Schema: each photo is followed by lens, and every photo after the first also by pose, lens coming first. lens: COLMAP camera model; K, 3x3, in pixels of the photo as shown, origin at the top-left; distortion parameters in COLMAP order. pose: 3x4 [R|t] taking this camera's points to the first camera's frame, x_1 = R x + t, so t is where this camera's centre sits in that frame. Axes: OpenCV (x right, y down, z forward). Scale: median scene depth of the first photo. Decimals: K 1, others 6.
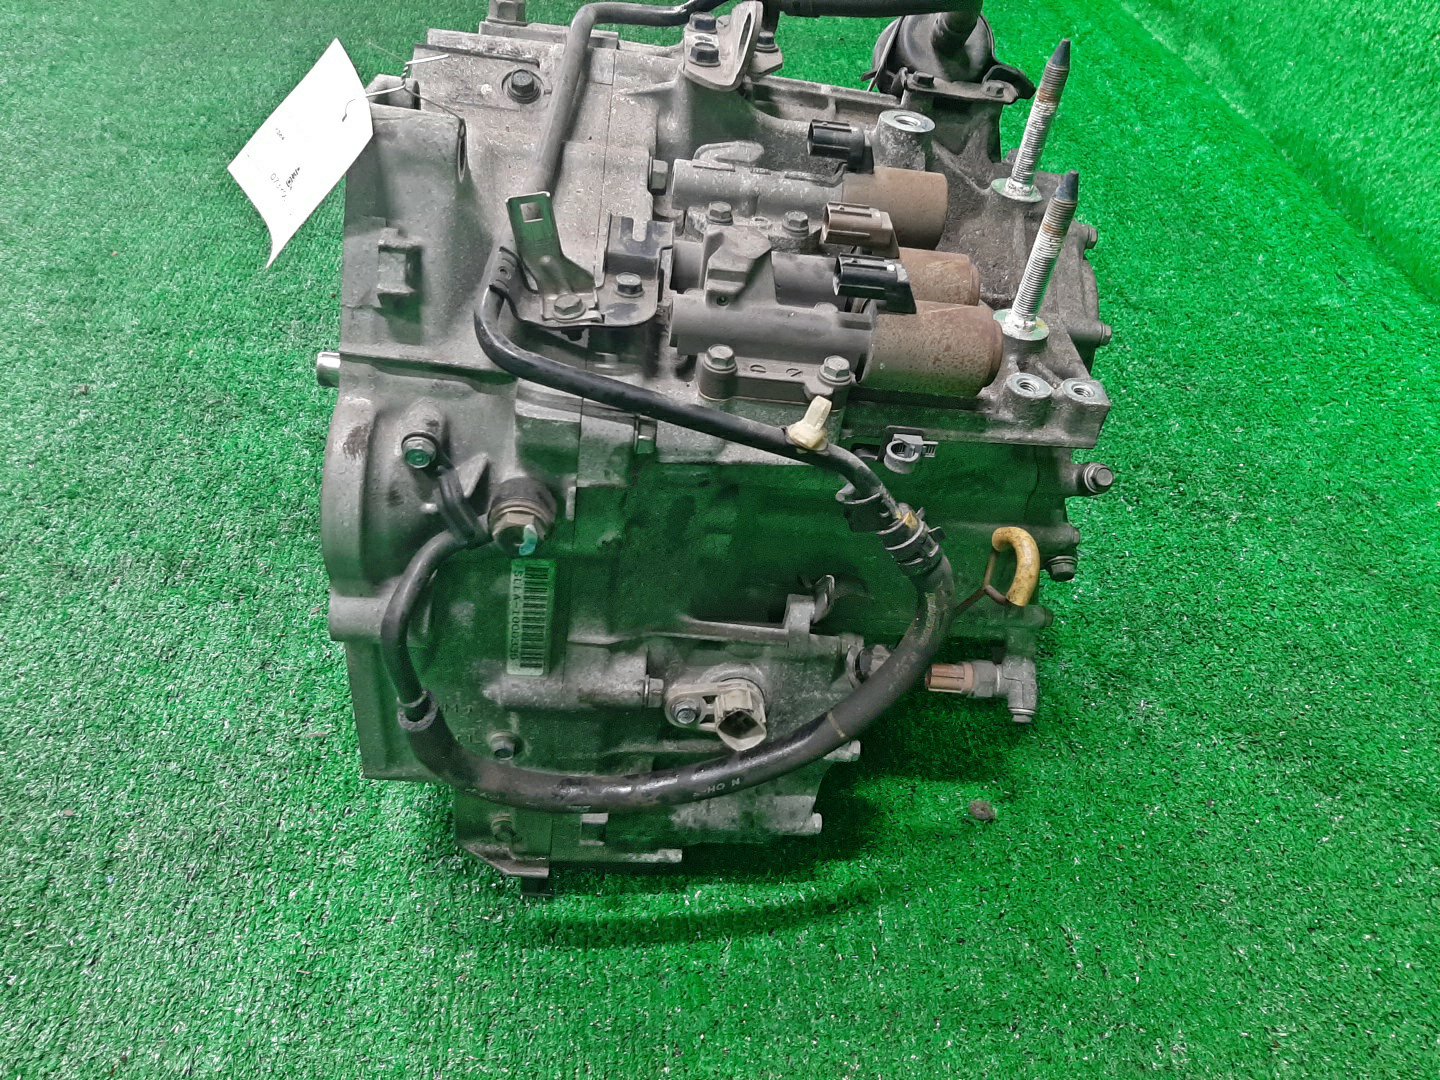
lens RADIAL K [[1144.7, 0, 713.2], [0, 1144.7, 538.9], [0, 0, 1]] dist [0.079677, -0.214286]
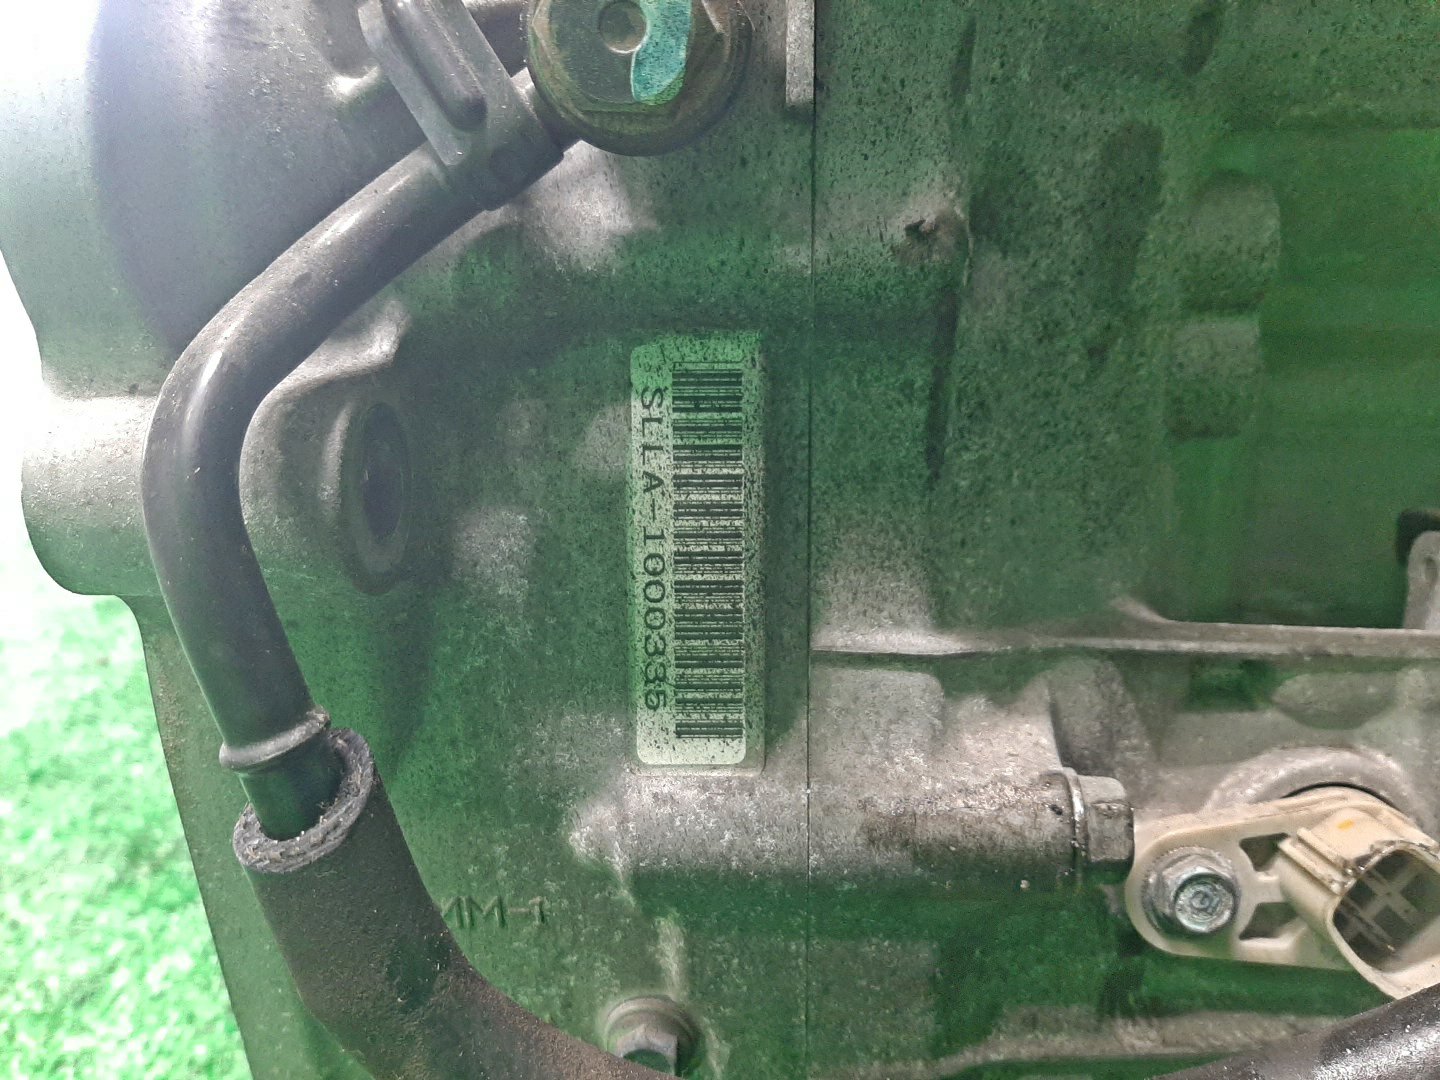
lens RADIAL K [[1144.7, 0, 713.2], [0, 1144.7, 538.9], [0, 0, 1]] dist [0.079677, -0.214286]
pose [[0.984511, -0.111647, -0.135180, -0.107365], [0.051622, 0.921442, -0.385070, 0.185493], [0.167552, 0.372128, 0.912933, 0.682018]]
